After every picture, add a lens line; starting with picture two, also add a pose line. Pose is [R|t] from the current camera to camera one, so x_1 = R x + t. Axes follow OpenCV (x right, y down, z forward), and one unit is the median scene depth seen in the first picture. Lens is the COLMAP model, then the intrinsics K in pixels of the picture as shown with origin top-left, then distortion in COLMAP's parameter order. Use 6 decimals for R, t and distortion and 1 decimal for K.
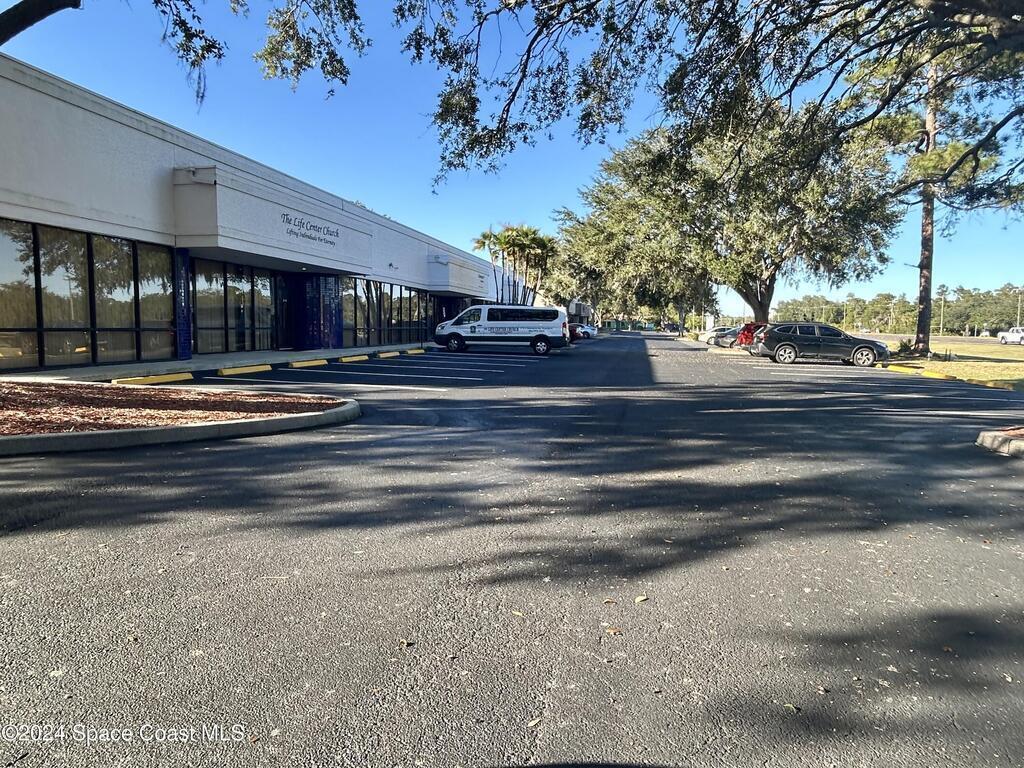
lens RADIAL K [[631.9, 0, 506.2], [0, 631.9, 373.2], [0, 0, 1]] dist [0.007955, -0.018387]
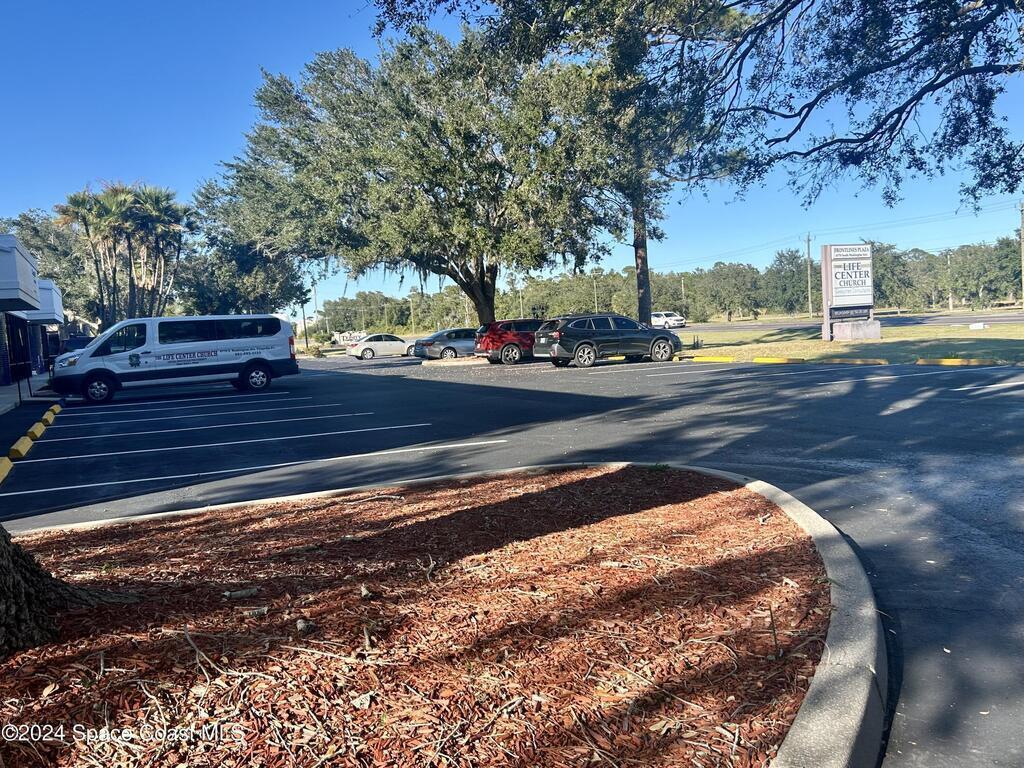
lens RADIAL K [[886.1, 0, 508.7], [0, 886.1, 384.4], [0, 0, 1]] dist [0.079348, -0.118308]
pose [[0.805430, -0.104679, 0.583374, -0.475323], [0.120197, 0.992675, 0.012174, -0.030533], [-0.580376, 0.060315, 0.812112, 0.250365]]
